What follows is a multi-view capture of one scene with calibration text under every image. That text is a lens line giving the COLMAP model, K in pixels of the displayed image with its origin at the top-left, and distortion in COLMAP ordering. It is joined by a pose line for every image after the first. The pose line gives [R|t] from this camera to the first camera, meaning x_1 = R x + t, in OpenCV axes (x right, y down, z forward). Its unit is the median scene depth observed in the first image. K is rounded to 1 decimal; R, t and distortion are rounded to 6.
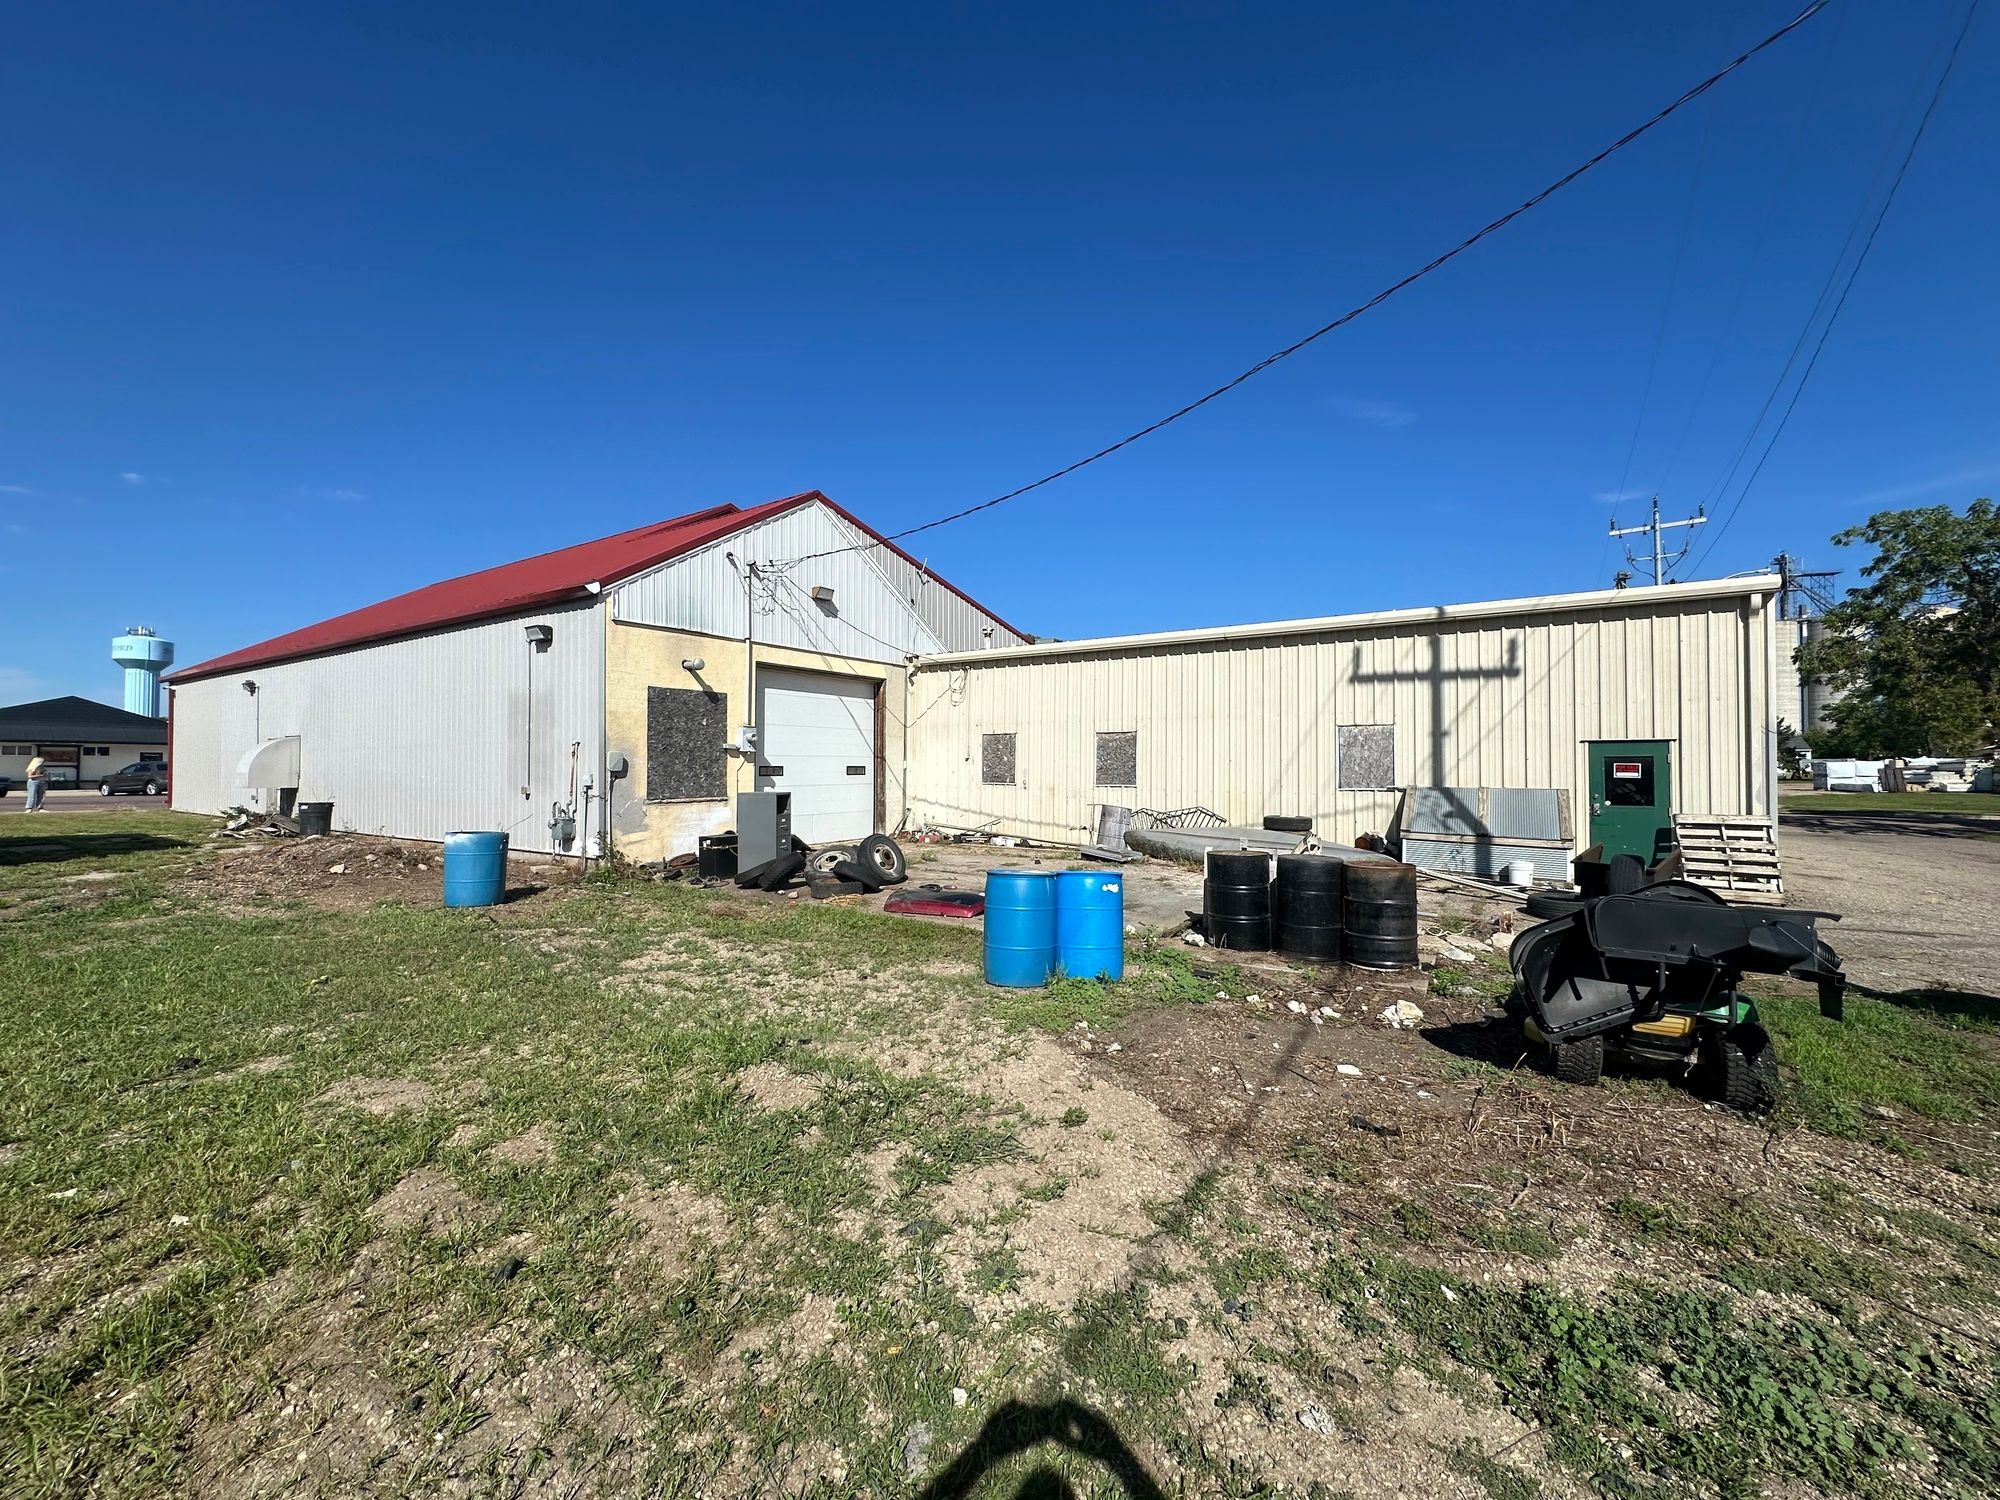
lens RADIAL K [[795.4, 0, 994.3], [0, 795.4, 753.1], [0, 0, 1]] dist [-0.000734, -0.000124]
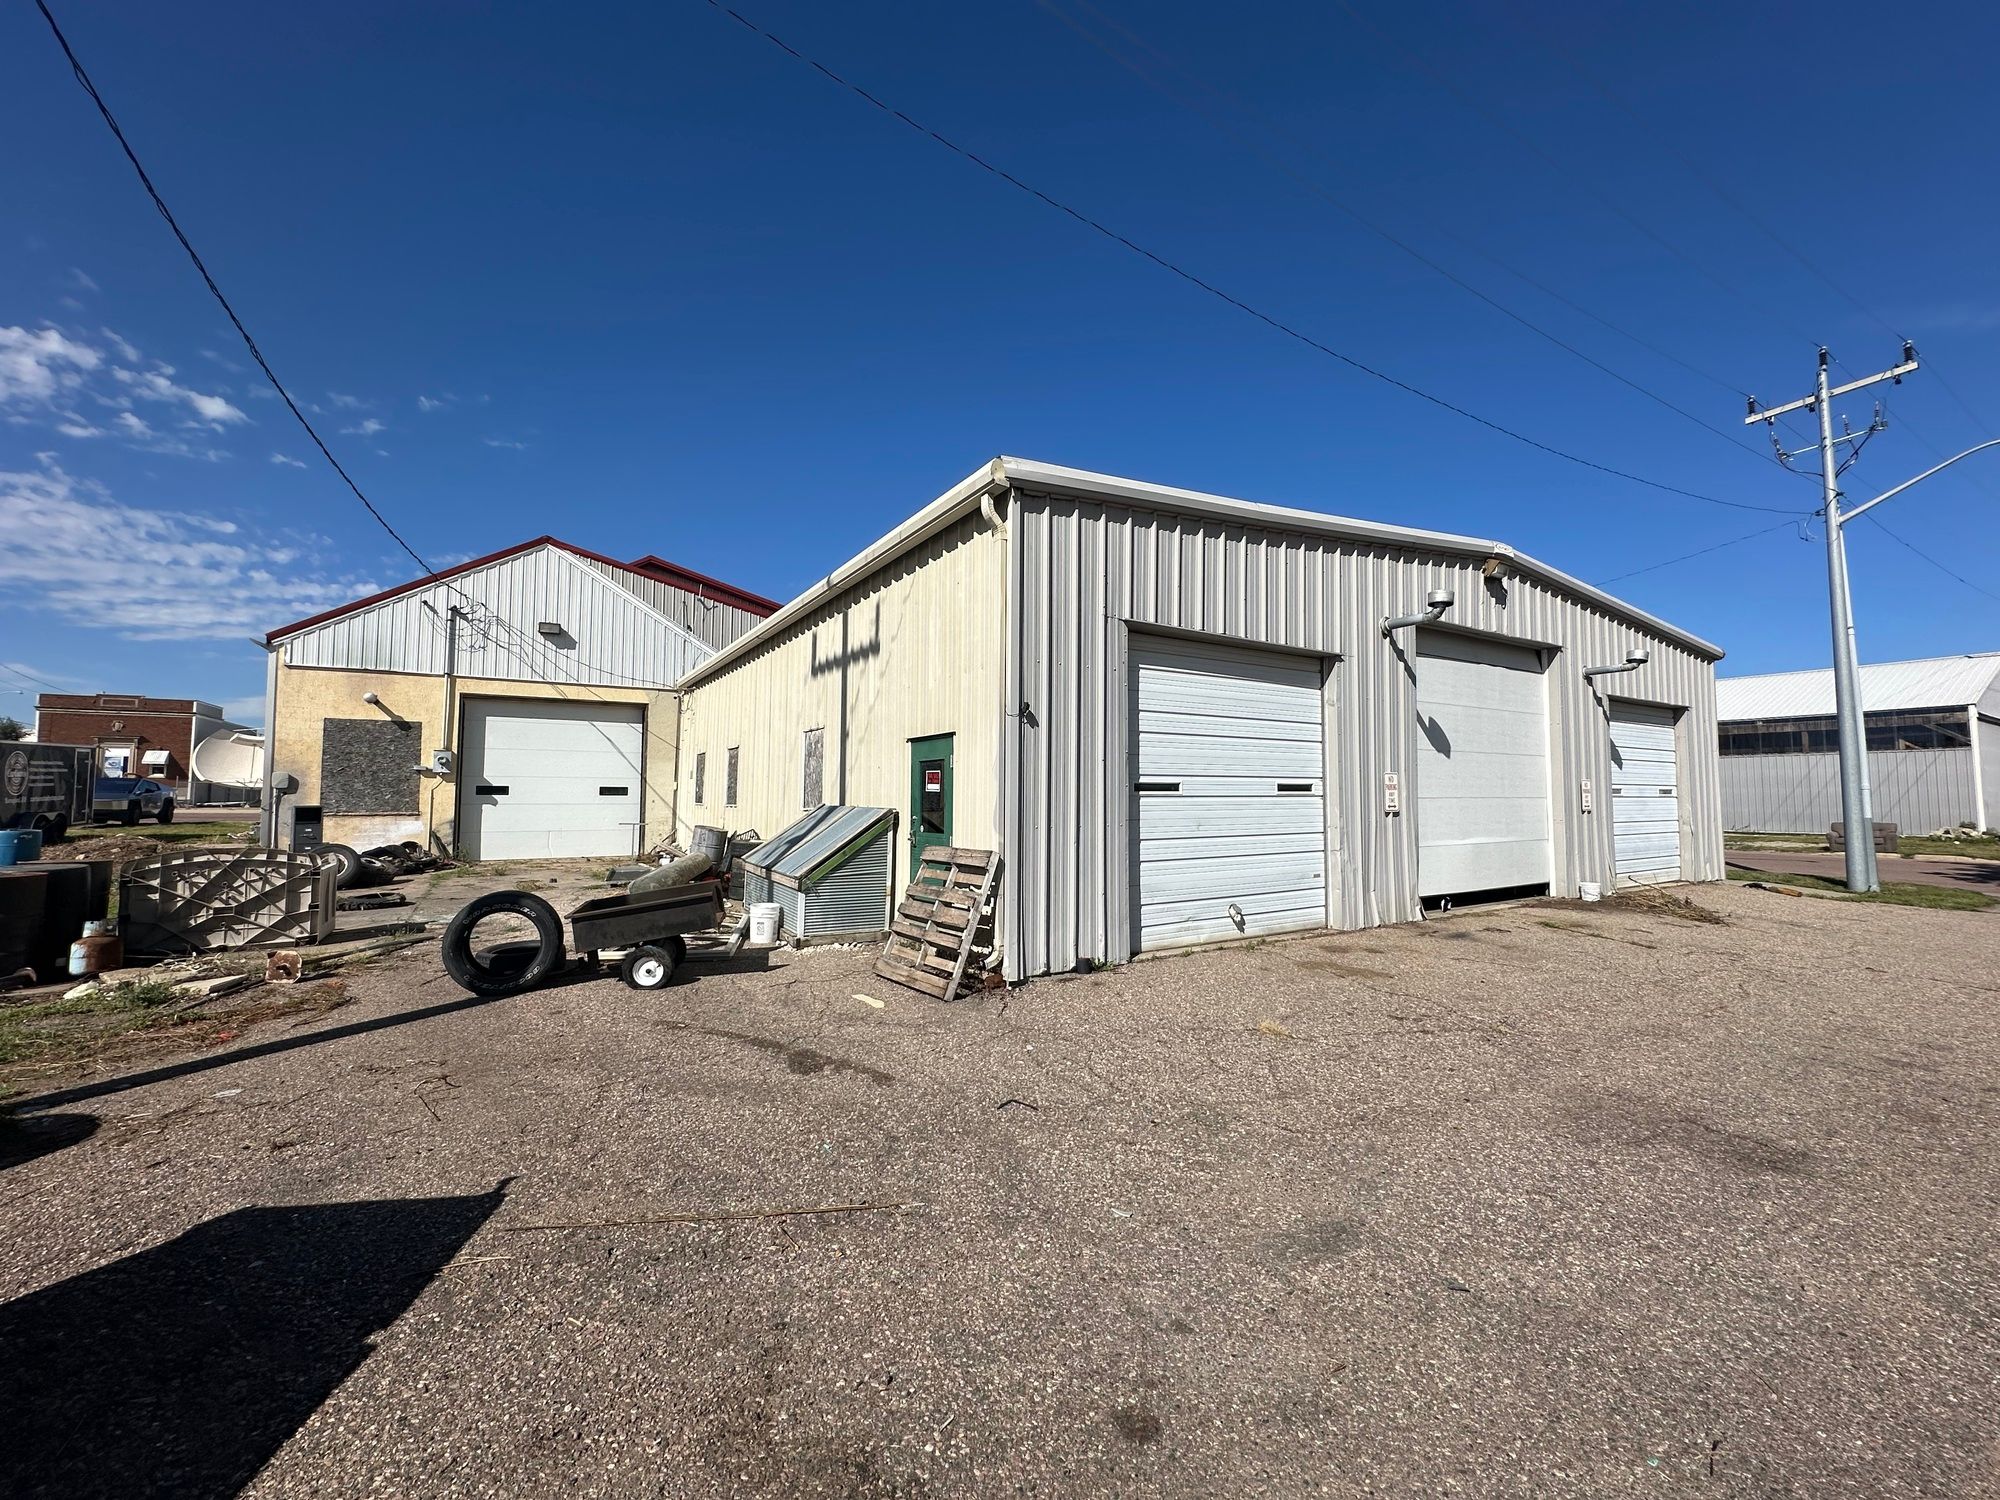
lens RADIAL K [[795.4, 0, 999.9], [0, 795.4, 751.4], [0, 0, 1]] dist [-0.000734, -0.000124]
pose [[0.901713, -0.025665, -0.431574, 0.892114], [0.006298, 0.998910, -0.046246, 0.025377], [0.432290, 0.038983, 0.900891, 0.316963]]
